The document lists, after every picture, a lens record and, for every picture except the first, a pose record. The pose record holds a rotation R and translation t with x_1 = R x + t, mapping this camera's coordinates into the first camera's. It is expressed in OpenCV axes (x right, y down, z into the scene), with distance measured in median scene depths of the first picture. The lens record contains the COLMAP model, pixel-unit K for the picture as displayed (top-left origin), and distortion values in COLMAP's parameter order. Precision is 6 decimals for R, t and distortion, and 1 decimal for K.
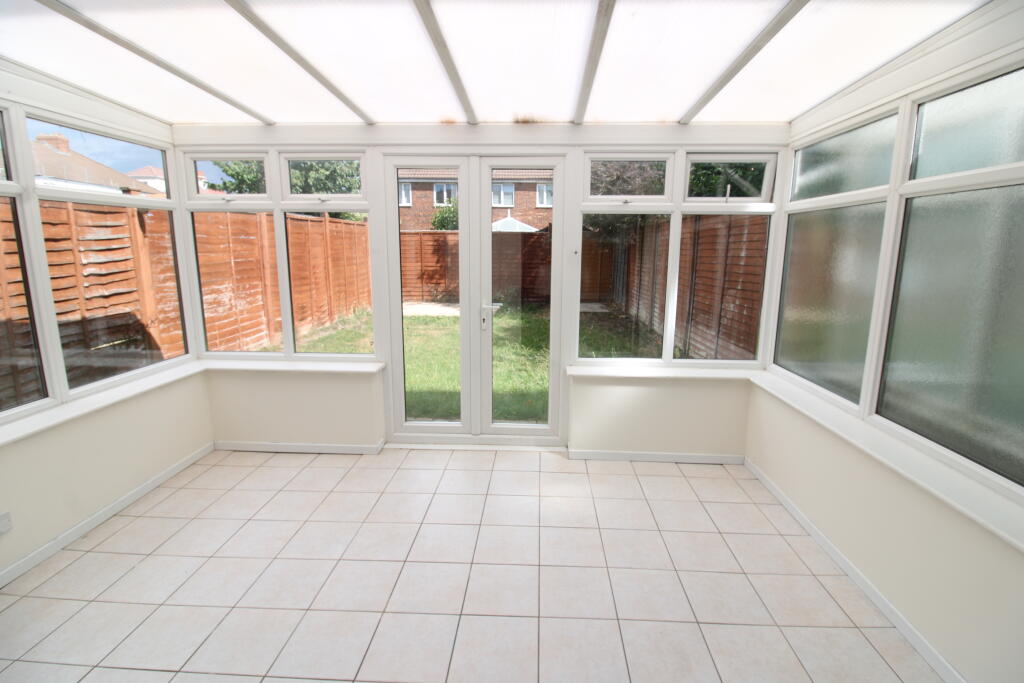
lens RADIAL K [[502.5, 0, 512.0], [0, 502.5, 341.5], [0, 0, 1]] dist [-0.001278, -0.000372]
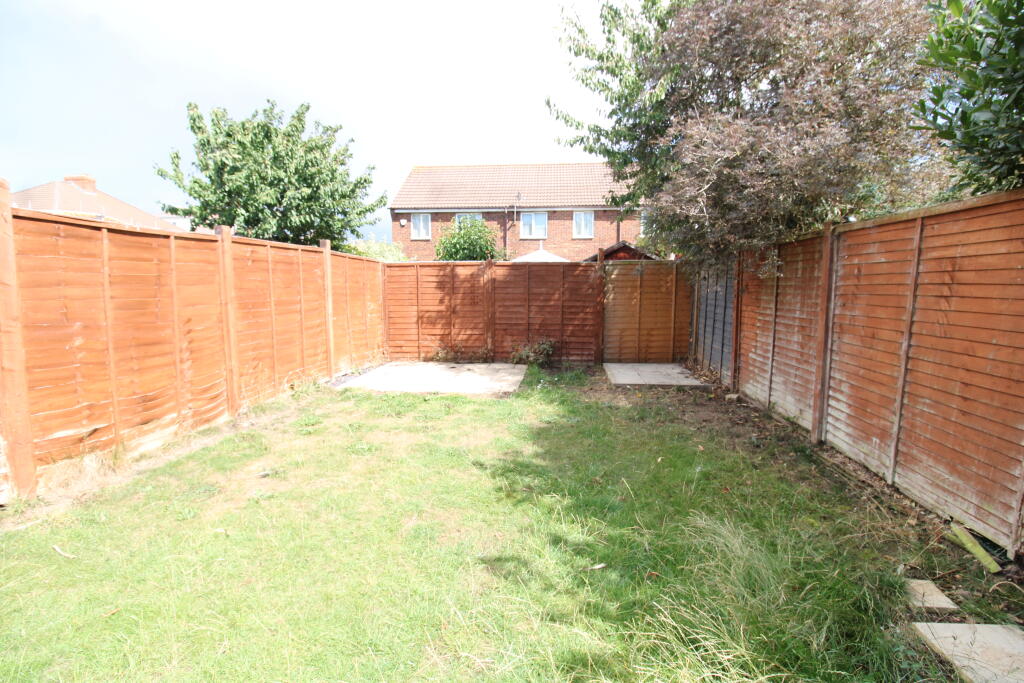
lens RADIAL K [[470.9, 0, 512.0], [0, 470.9, 341.5], [0, 0, 1]] dist [0.000830, 0.000143]
pose [[0.997745, 0.001517, -0.067095, -0.002793], [-0.005935, 0.997822, -0.065703, -0.063813], [0.066849, 0.065953, 0.995581, 0.347789]]
